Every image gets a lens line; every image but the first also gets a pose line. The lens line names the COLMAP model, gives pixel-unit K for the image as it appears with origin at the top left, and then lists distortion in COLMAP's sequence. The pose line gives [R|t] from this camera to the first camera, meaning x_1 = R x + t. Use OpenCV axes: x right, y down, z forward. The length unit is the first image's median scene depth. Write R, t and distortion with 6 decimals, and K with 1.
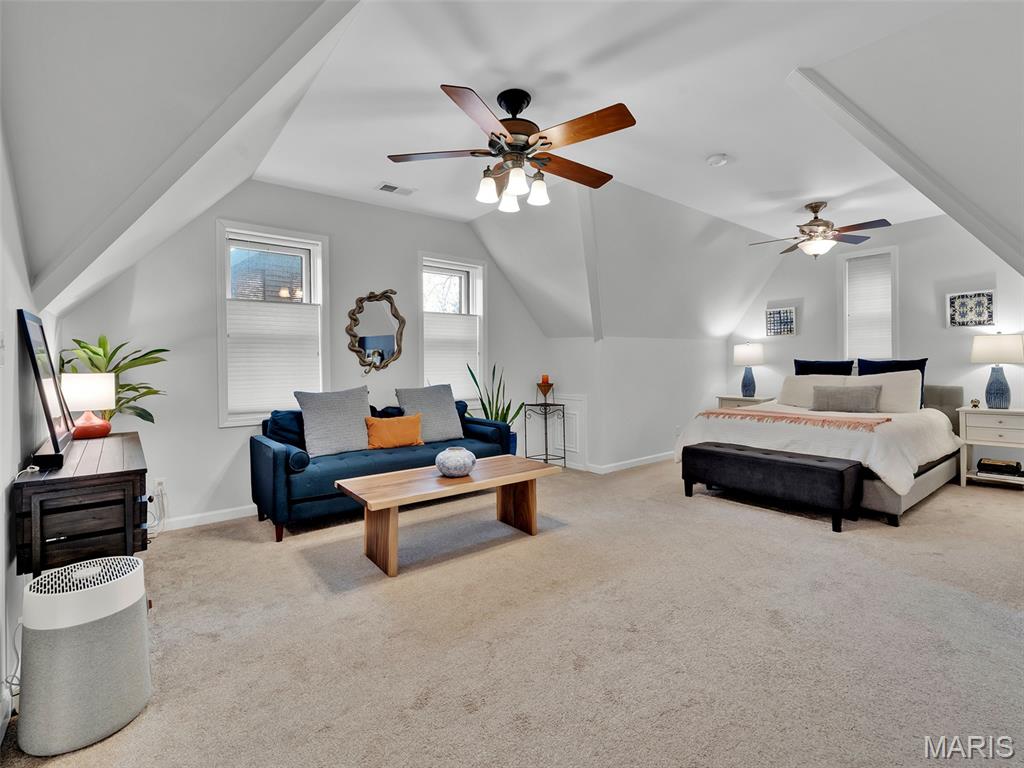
lens RADIAL K [[476.1, 0, 517.0], [0, 476.1, 375.5], [0, 0, 1]] dist [0.000424, 0.000140]
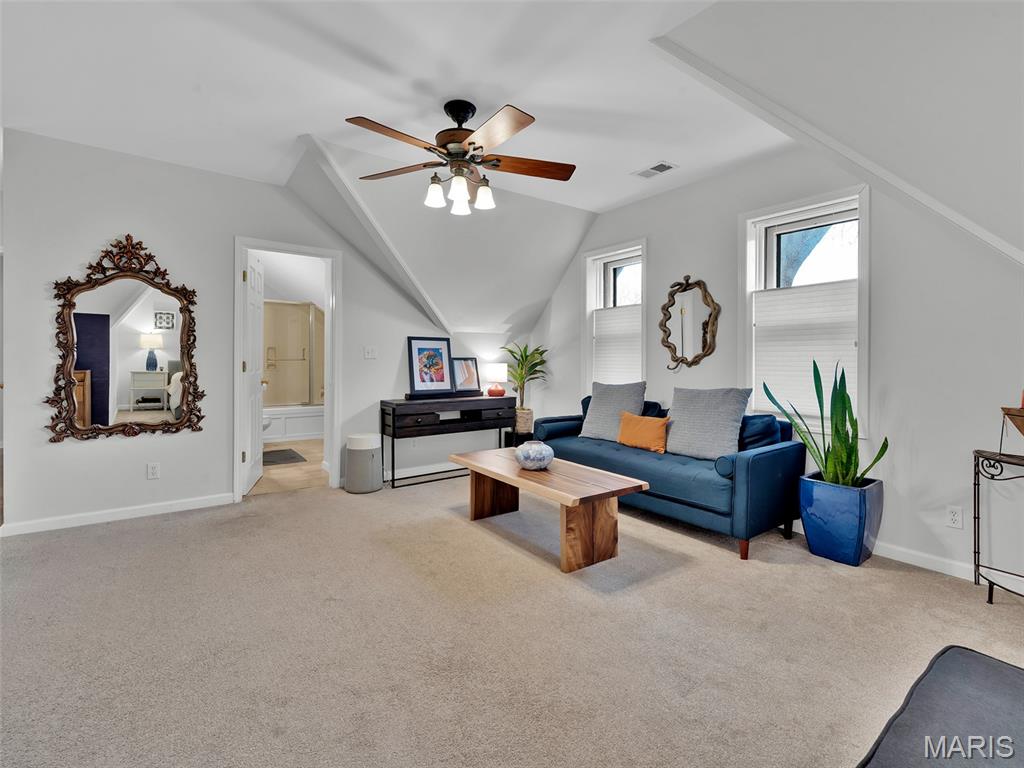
lens RADIAL K [[483.0, 0, 512.0], [0, 483.0, 363.8], [0, 0, 1]] dist [-0.000116, -0.000034]
pose [[-0.059465, 0.010851, -0.998171, 0.673241], [-0.035750, 0.999276, 0.012993, -0.017100], [0.997590, 0.036457, -0.059034, 0.752008]]
